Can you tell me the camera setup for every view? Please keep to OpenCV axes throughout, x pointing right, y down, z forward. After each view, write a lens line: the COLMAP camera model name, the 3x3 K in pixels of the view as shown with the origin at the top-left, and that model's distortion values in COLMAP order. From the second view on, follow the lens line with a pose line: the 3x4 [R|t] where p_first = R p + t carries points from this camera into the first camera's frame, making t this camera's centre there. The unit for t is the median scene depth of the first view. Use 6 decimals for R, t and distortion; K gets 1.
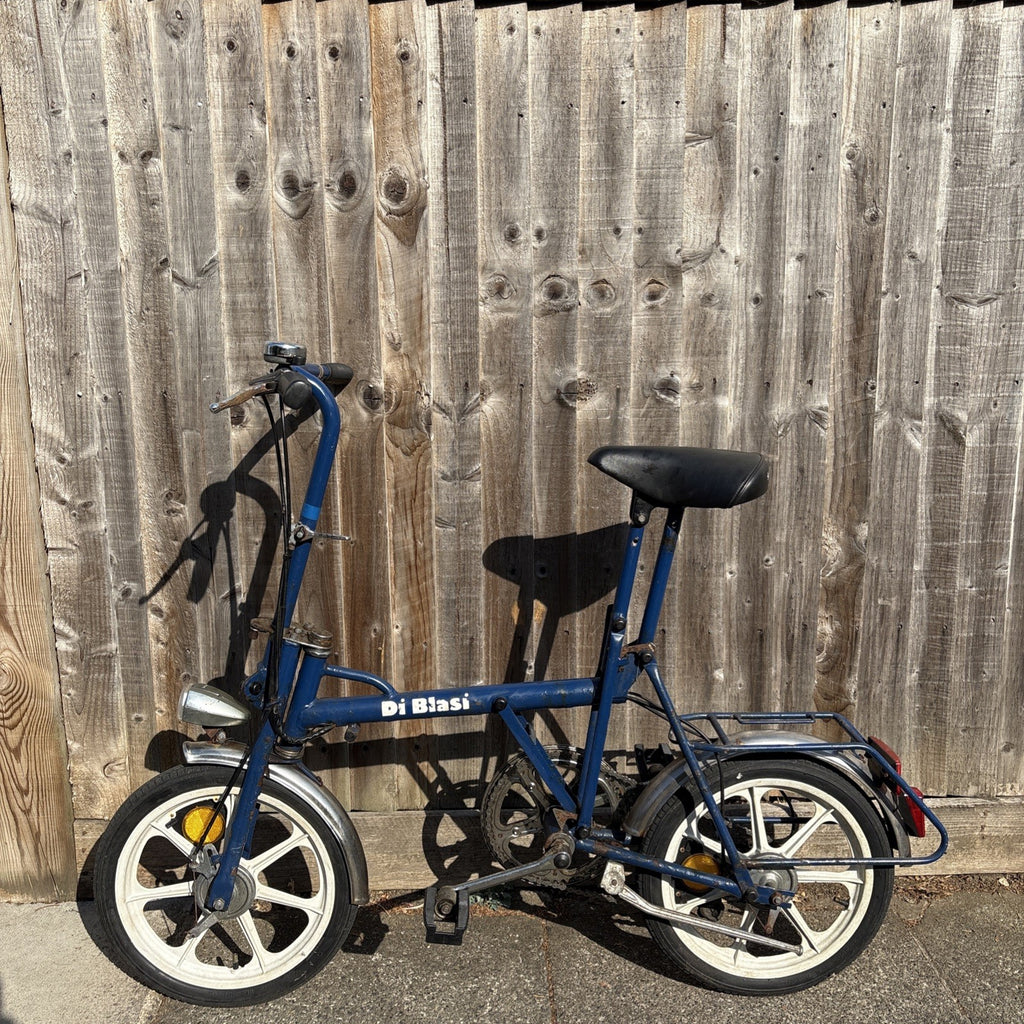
lens RADIAL K [[1049.4, 0, 519.0], [0, 1049.4, 515.3], [0, 0, 1]] dist [0.018959, 0.000000]
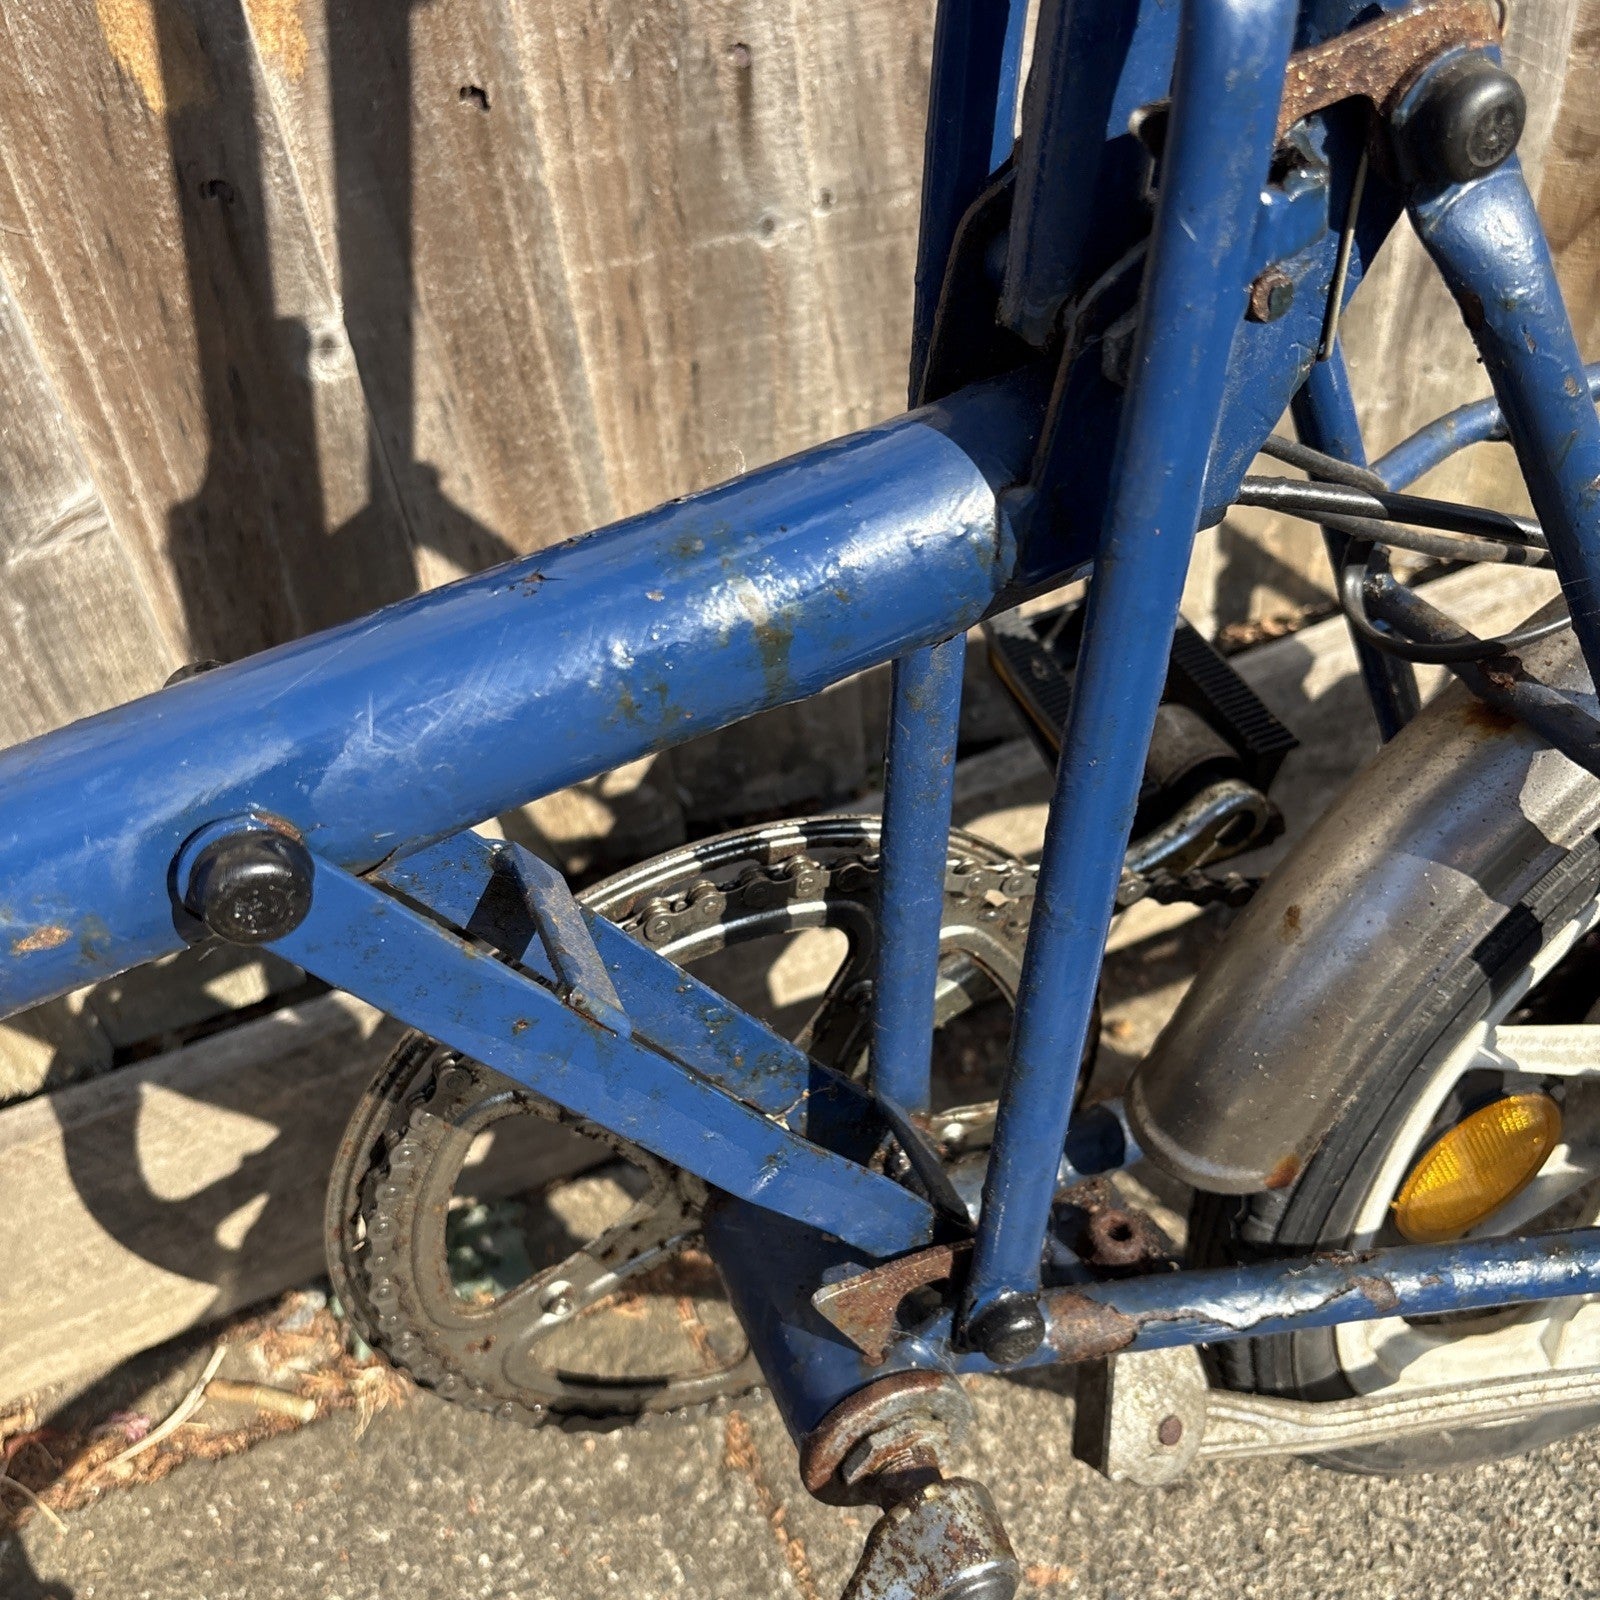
lens RADIAL K [[1639.7, 0, 803.3], [0, 1639.7, 808.7], [0, 0, 1]] dist [0.018959, 0.000000]
pose [[0.926968, -0.306652, 0.216091, 0.000881], [0.160034, 0.844228, 0.511536, 0.082003], [-0.339293, -0.439595, 0.831647, 0.707896]]
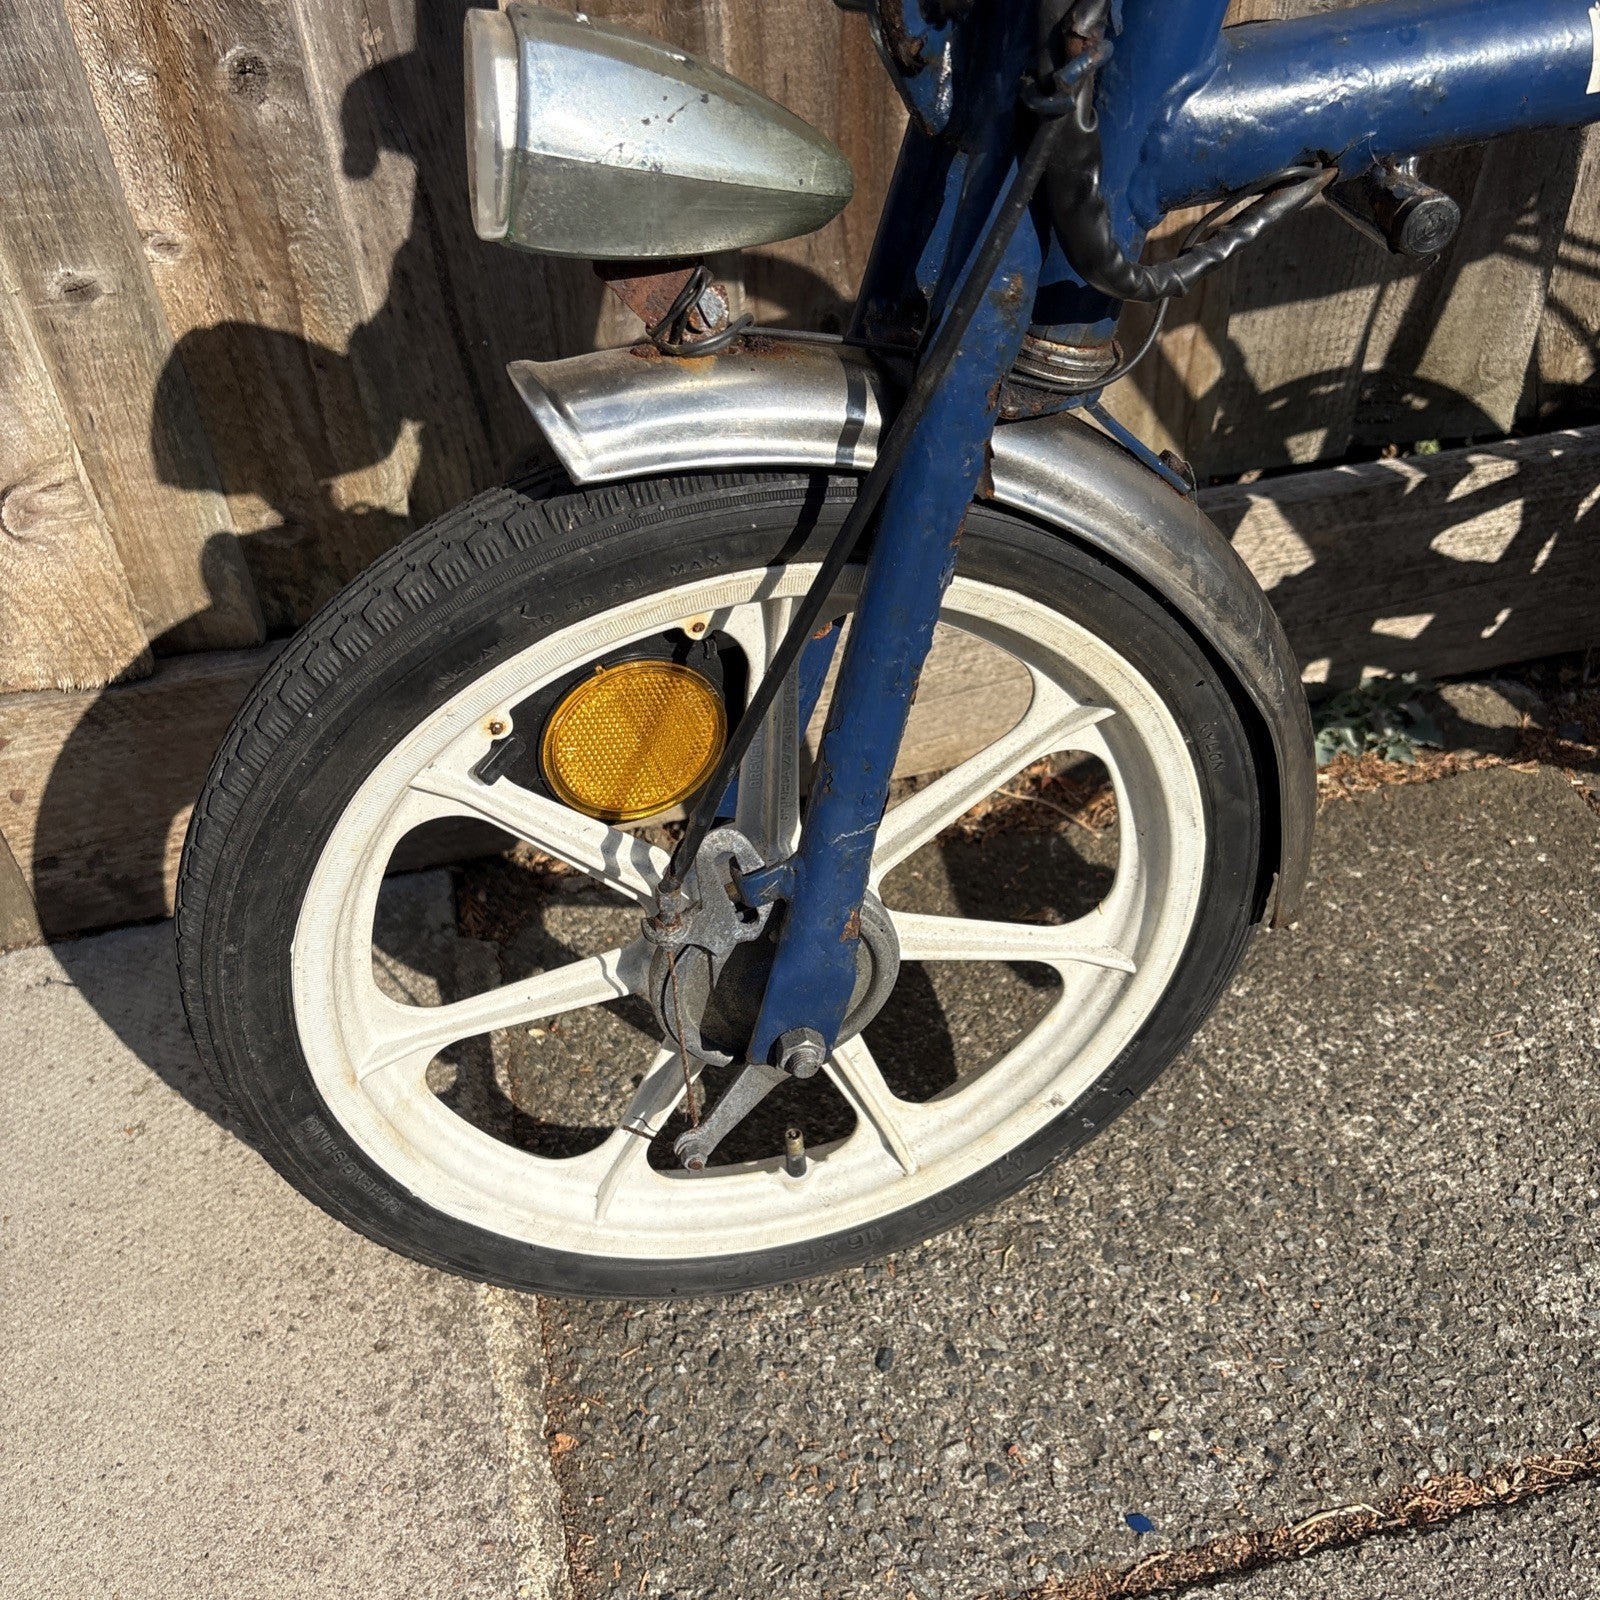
lens RADIAL K [[1639.7, 0, 794.9], [0, 1639.7, 810.3], [0, 0, 1]] dist [0.018959, 0.000000]
pose [[0.980627, -0.158415, 0.115220, -0.267394], [0.078600, 0.856989, 0.509305, 0.119006], [-0.179424, -0.490381, 0.852838, 0.605181]]
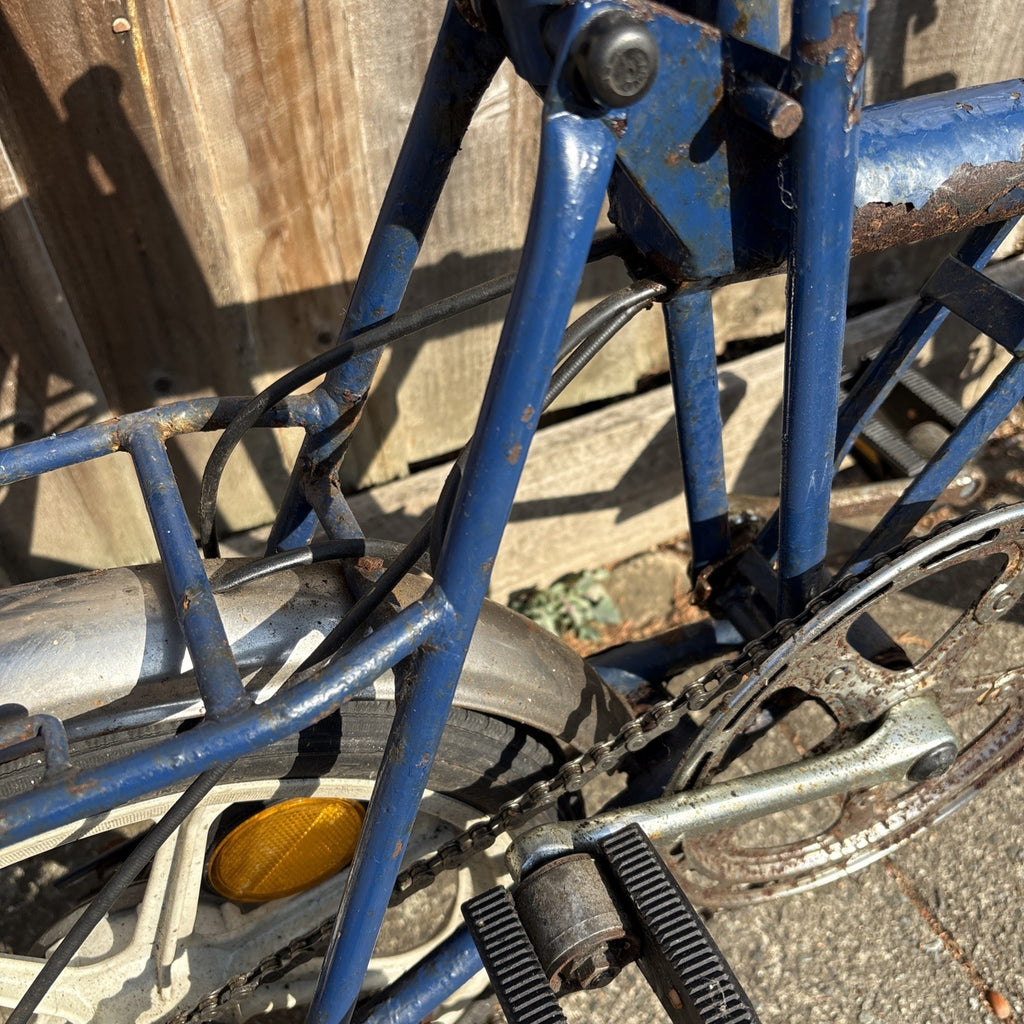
lens RADIAL K [[1049.4, 0, 512.5], [0, 1049.4, 525.0], [0, 0, 1]] dist [0.018959, 0.000000]
pose [[0.907789, -0.317676, 0.273863, -0.154944], [0.095393, 0.792211, 0.602746, 0.081891], [-0.408435, -0.521042, 0.749464, 0.729137]]
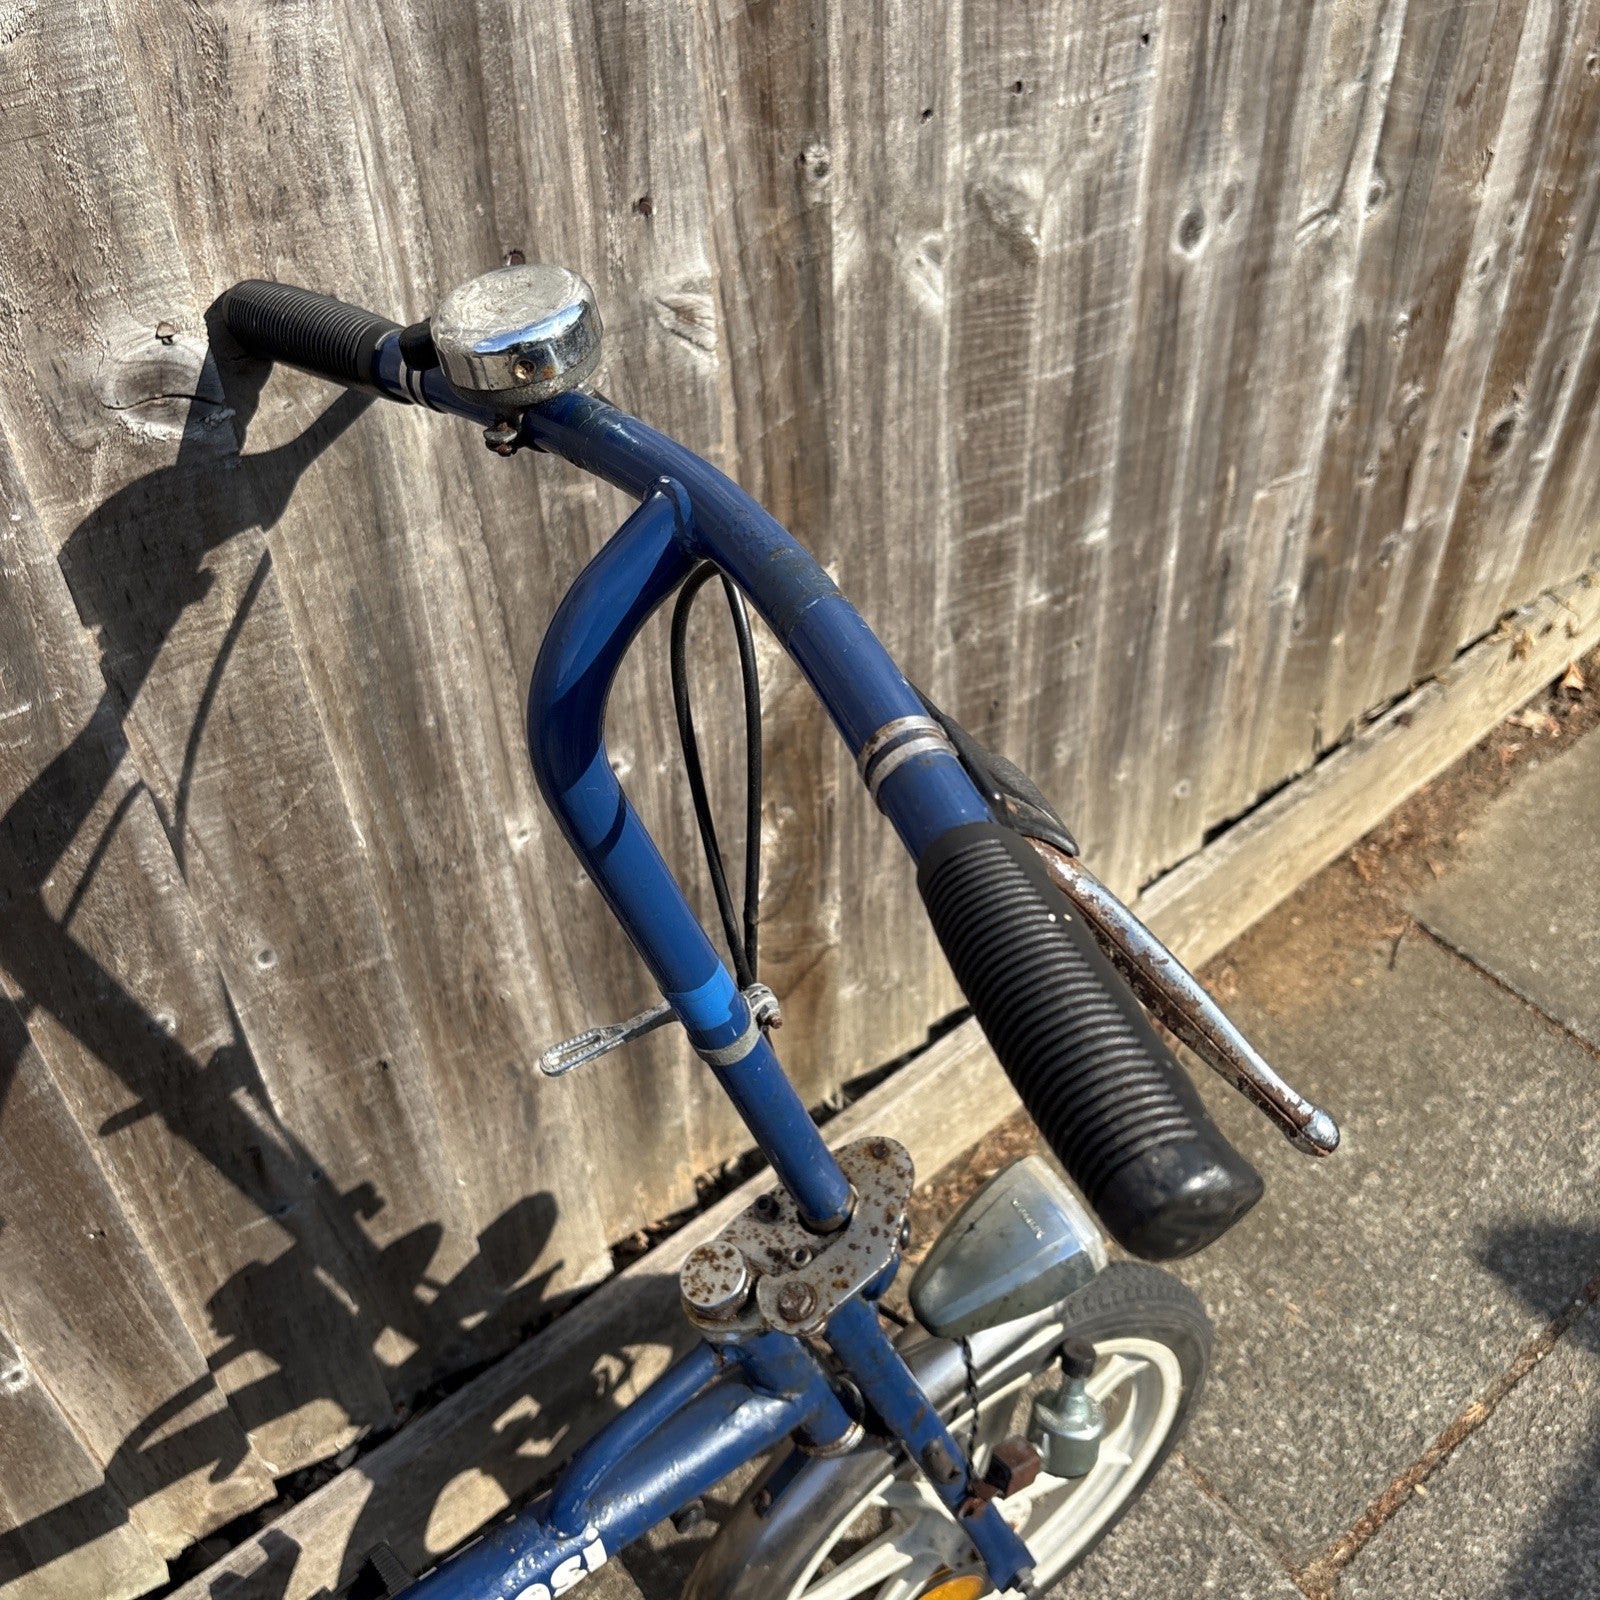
lens RADIAL K [[1639.7, 0, 802.2], [0, 1639.7, 817.6], [0, 0, 1]] dist [0.018959, 0.000000]
pose [[0.794217, -0.421333, 0.437834, 0.050546], [0.140125, 0.828131, 0.542738, -0.218197], [-0.591257, -0.369700, 0.716755, 0.590019]]
